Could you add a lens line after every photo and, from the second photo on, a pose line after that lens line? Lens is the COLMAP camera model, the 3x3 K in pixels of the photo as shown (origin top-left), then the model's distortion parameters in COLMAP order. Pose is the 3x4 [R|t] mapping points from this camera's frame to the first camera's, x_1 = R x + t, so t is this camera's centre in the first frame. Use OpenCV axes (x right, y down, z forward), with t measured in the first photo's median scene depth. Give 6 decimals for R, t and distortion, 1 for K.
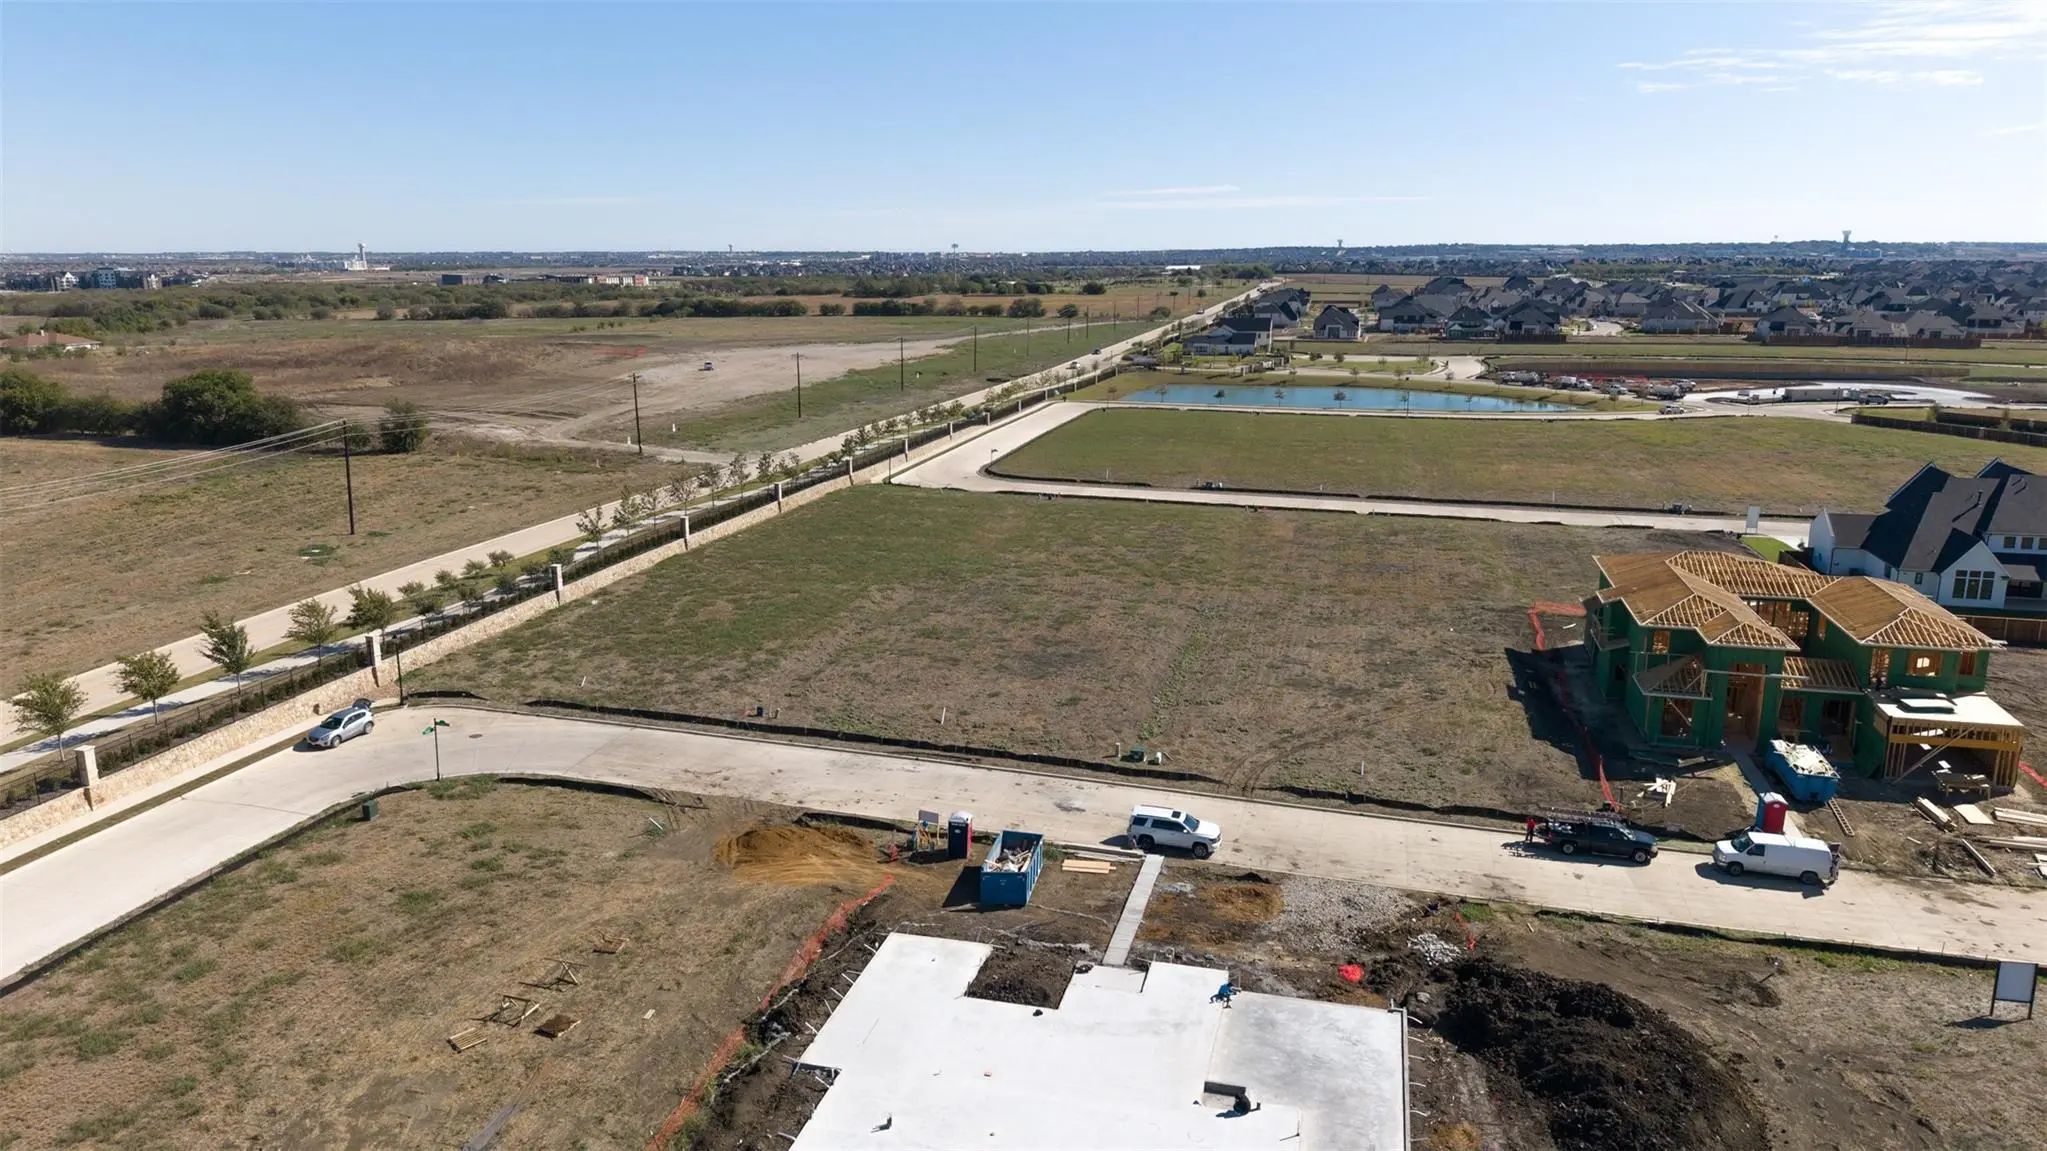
lens RADIAL K [[1368.7, 0, 1020.0], [0, 1368.7, 562.1], [0, 0, 1]] dist [0.156169, -0.414035]
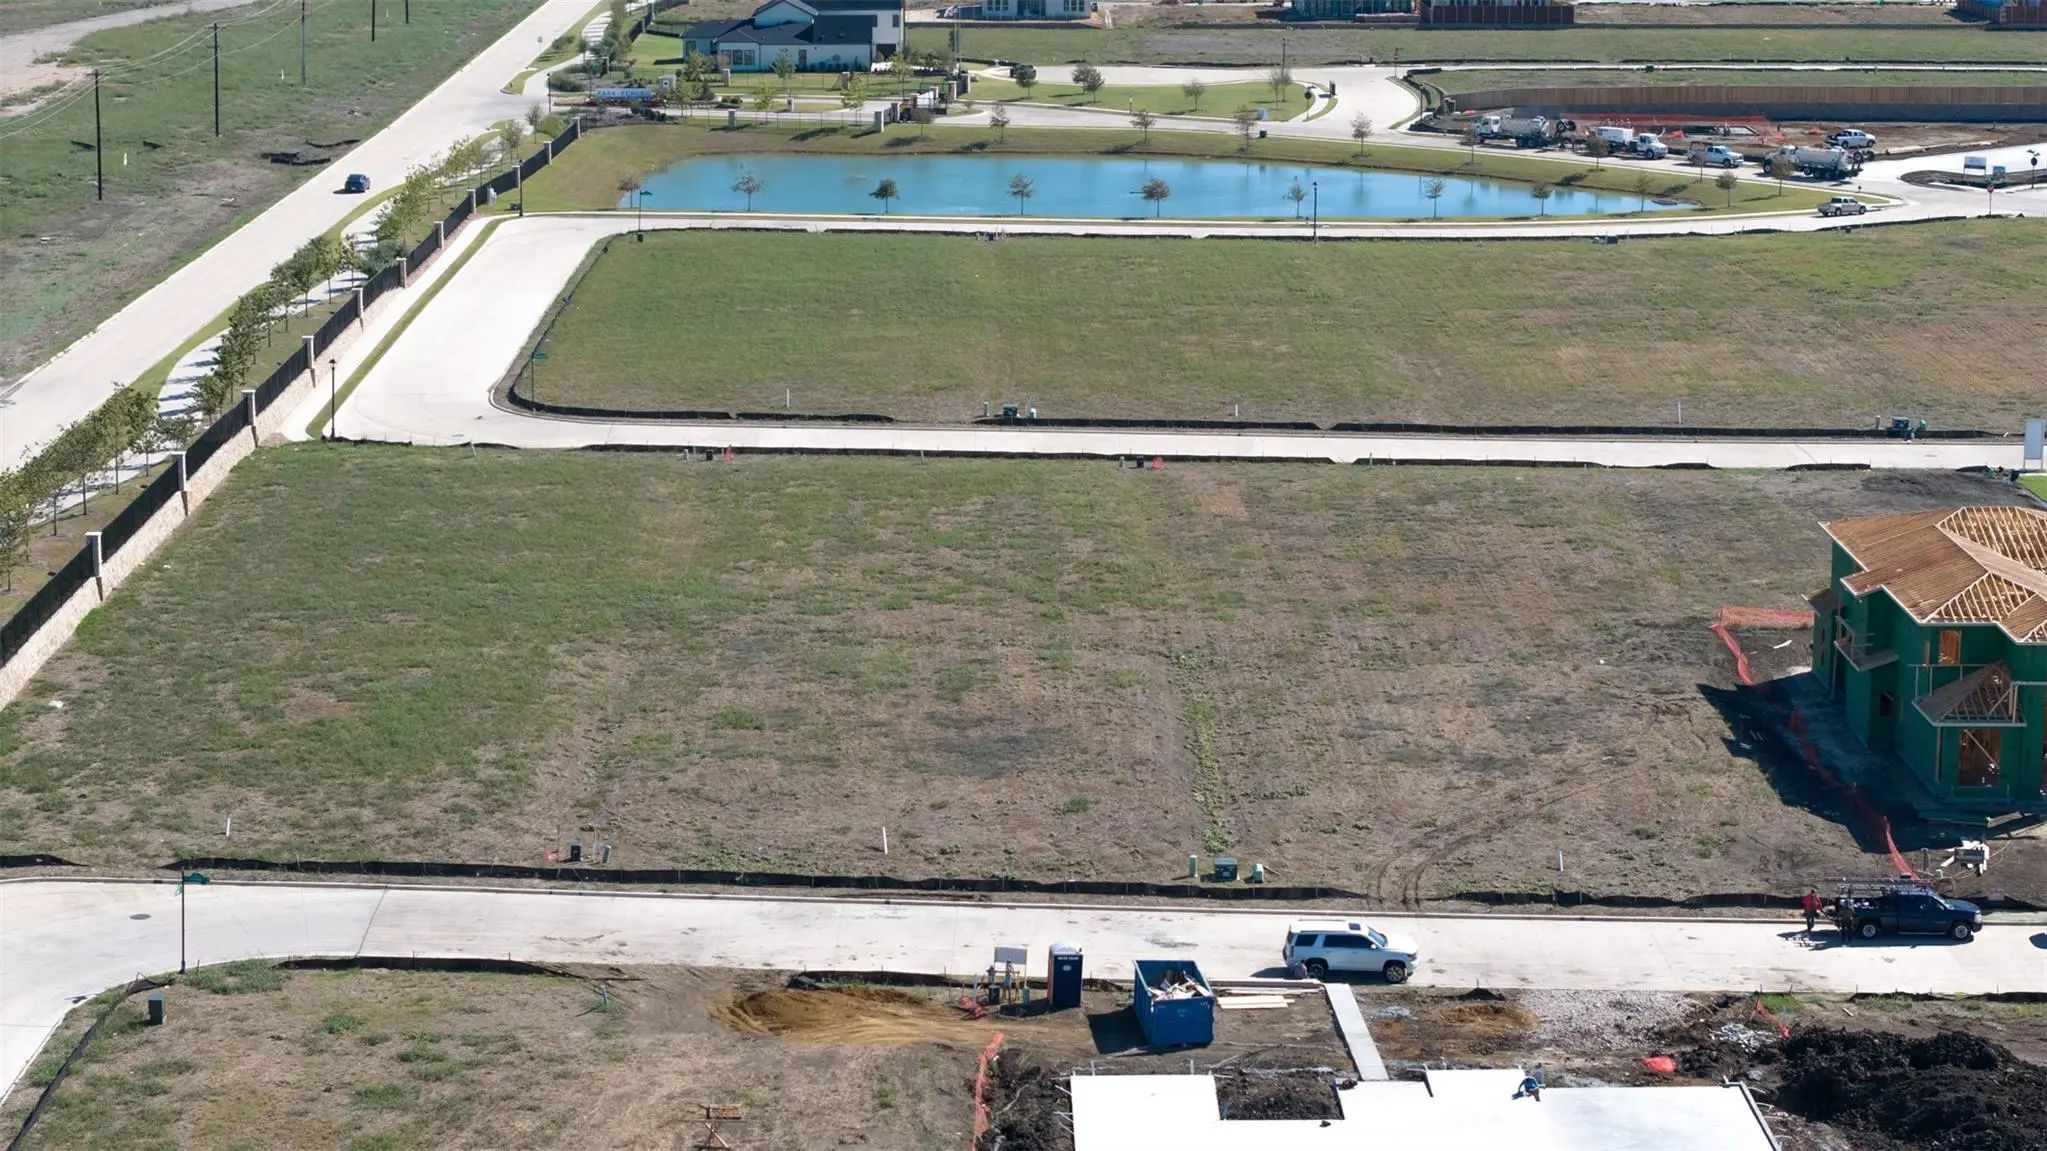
lens RADIAL K [[4127.9, 0, 1023.5], [0, 4127.9, 575.5], [0, 0, 1]] dist [-0.165050, 0.058716]
pose [[0.965546, -0.051233, 0.255139, -0.390770], [0.053151, 0.998586, -0.000625, 0.001072], [-0.254747, 0.014164, 0.966904, -0.657198]]
